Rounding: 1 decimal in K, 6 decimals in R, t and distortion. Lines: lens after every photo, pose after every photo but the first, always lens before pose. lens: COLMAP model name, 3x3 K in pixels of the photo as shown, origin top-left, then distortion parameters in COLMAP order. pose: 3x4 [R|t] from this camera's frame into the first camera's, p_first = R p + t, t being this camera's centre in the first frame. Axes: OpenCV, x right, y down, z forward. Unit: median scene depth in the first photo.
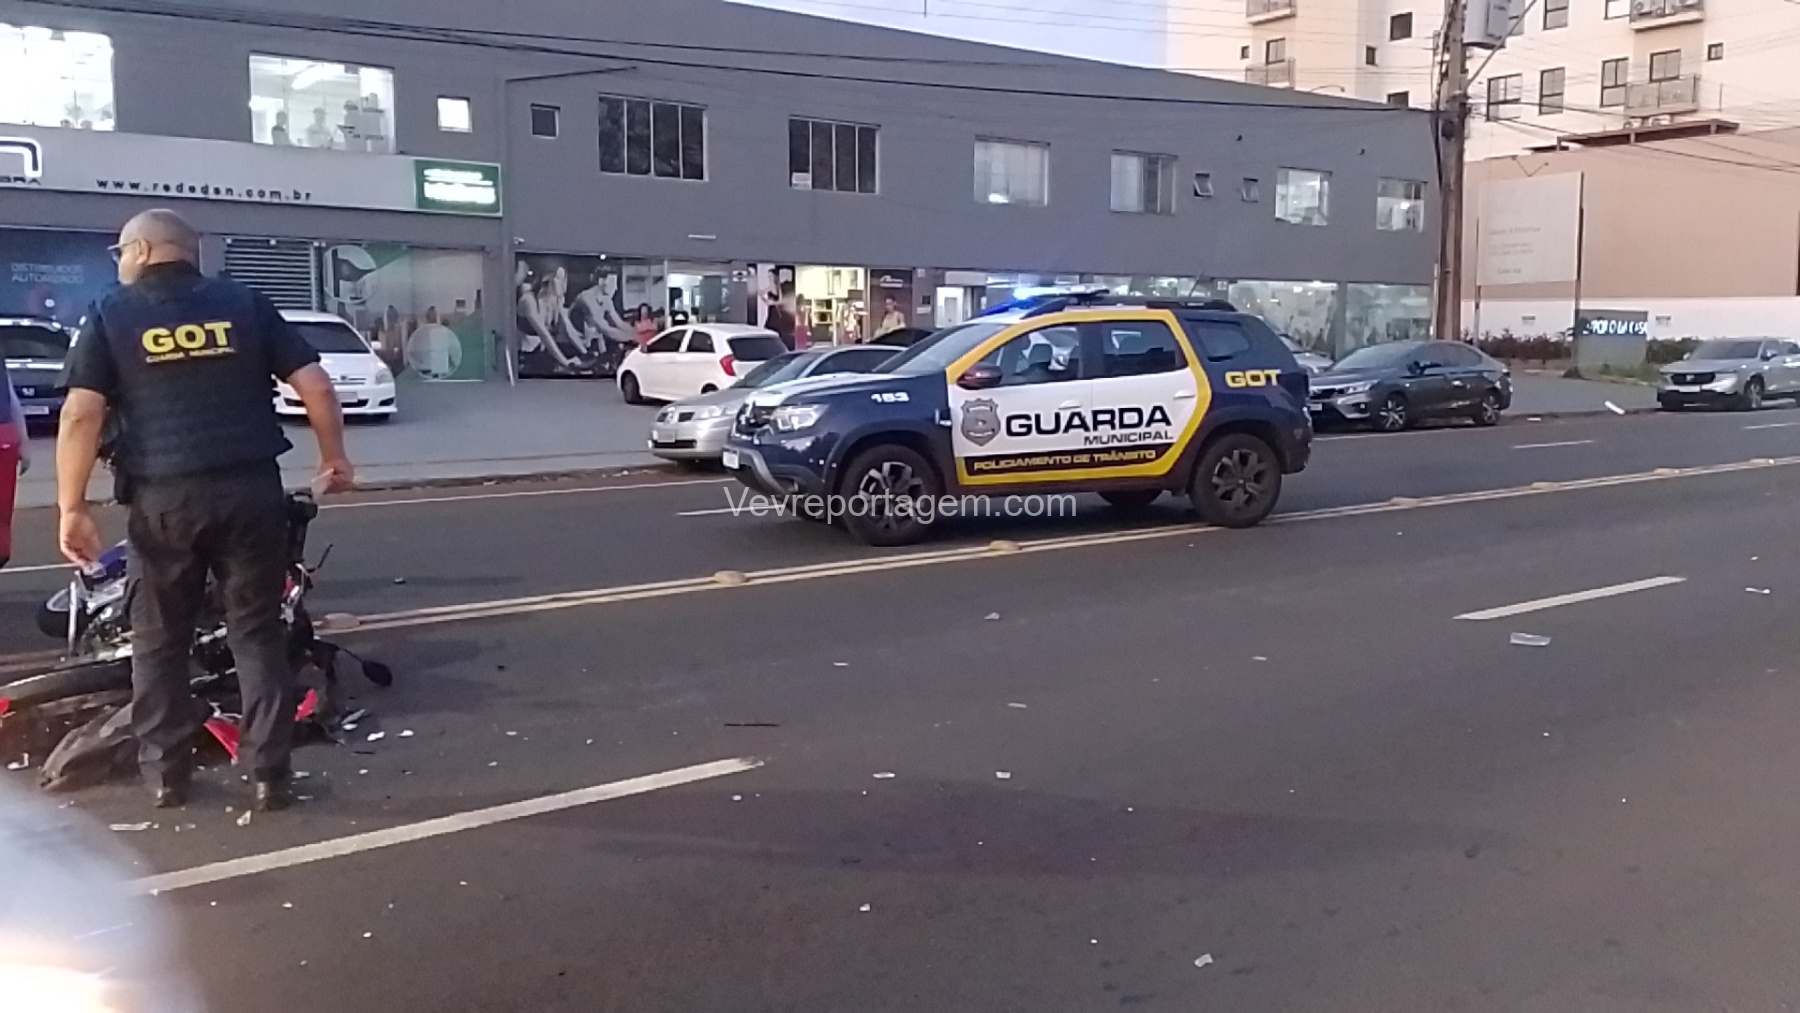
lens RADIAL K [[1429.9, 0, 896.9], [0, 1429.9, 515.7], [0, 0, 1]] dist [0.052826, -0.096194]
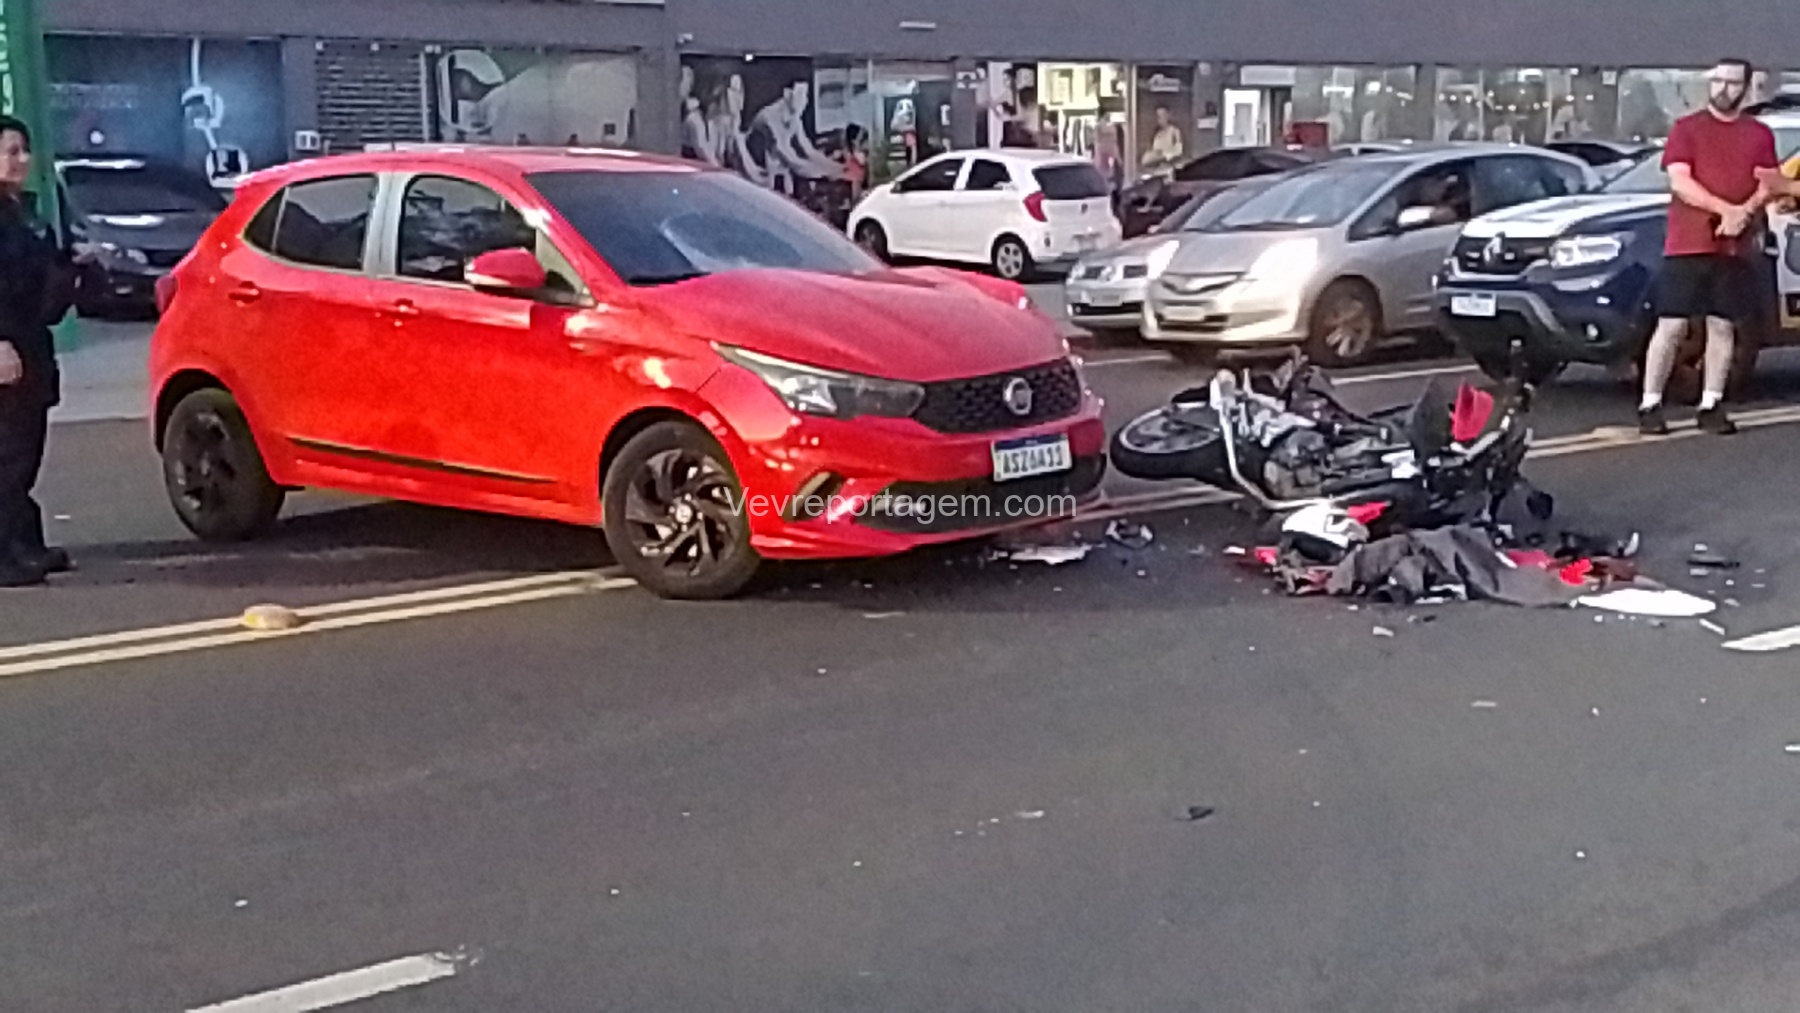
lens RADIAL K [[2200.0, 0, 903.9], [0, 2200.0, 509.2], [0, 0, 1]] dist [0.064498, 0.000000]
pose [[0.999676, -0.019302, -0.016567, -0.137105], [0.019756, 0.999420, 0.027726, 0.011508], [0.016022, -0.028044, 0.999478, -0.084907]]
